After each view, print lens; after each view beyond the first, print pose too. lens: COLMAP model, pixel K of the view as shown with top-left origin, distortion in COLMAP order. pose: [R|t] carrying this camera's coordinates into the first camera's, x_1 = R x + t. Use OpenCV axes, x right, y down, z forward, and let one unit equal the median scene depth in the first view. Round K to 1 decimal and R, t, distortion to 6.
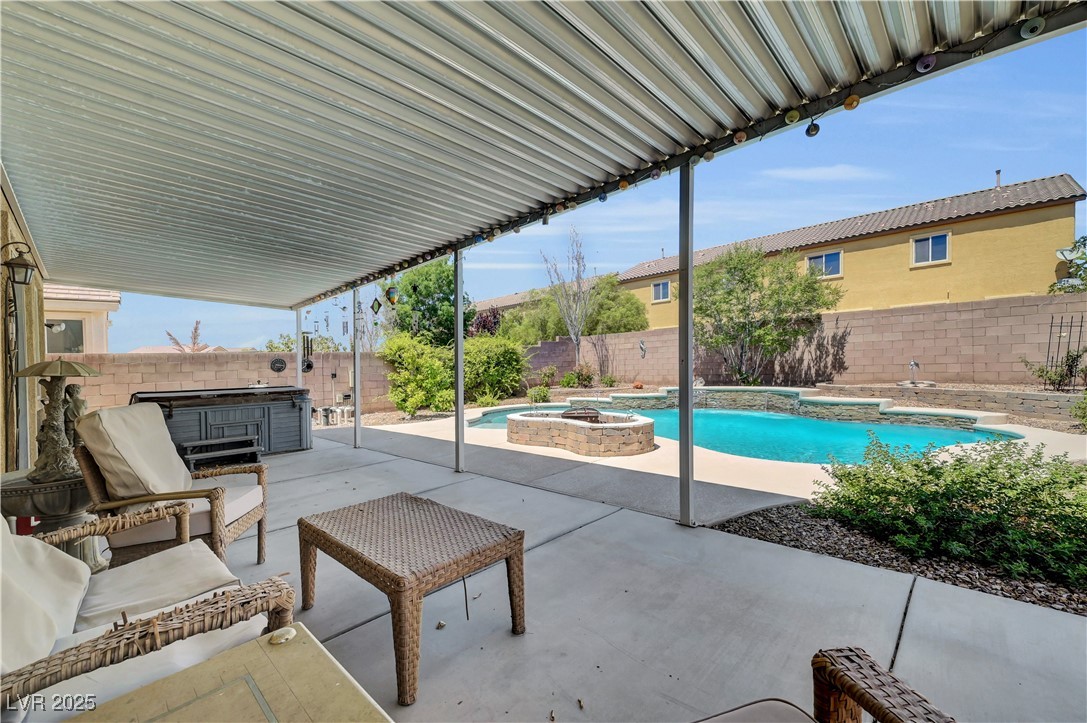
lens RADIAL K [[438.6, 0, 543.8], [0, 438.6, 368.8], [0, 0, 1]] dist [0.000131, -0.000577]
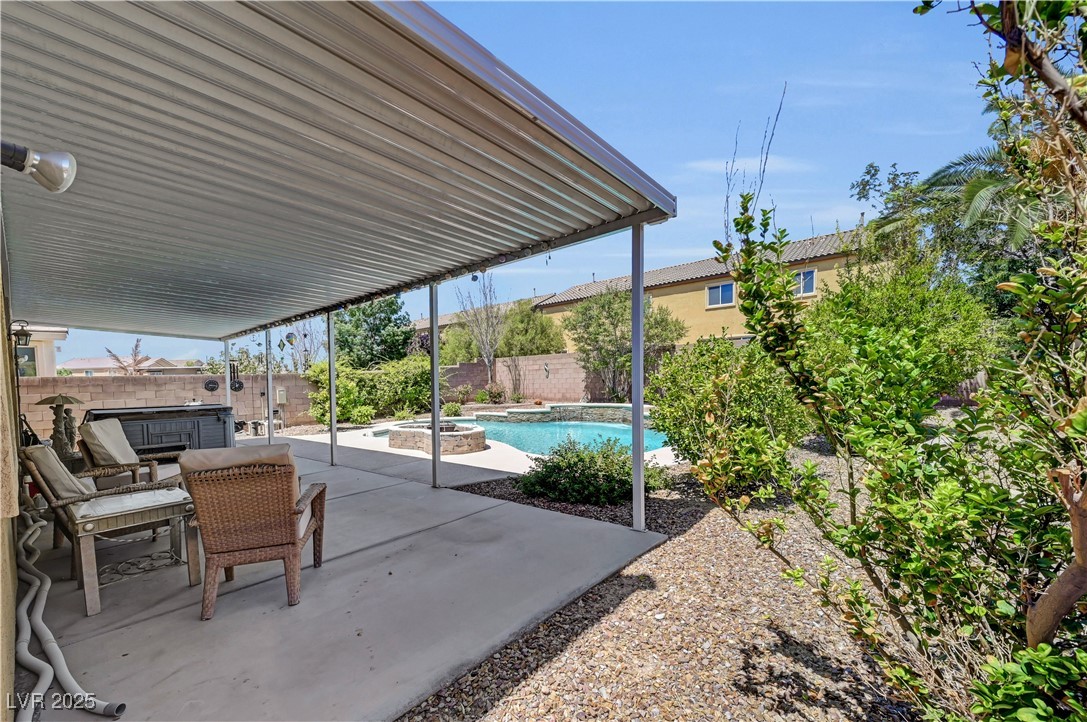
lens RADIAL K [[438.6, 0, 536.6], [0, 438.6, 395.5], [0, 0, 1]] dist [0.000131, -0.000577]
pose [[0.997615, 0.002366, 0.068985, 0.177683], [-0.004445, 0.999540, 0.030003, -0.019555], [-0.068883, -0.030238, 0.997166, -0.228069]]
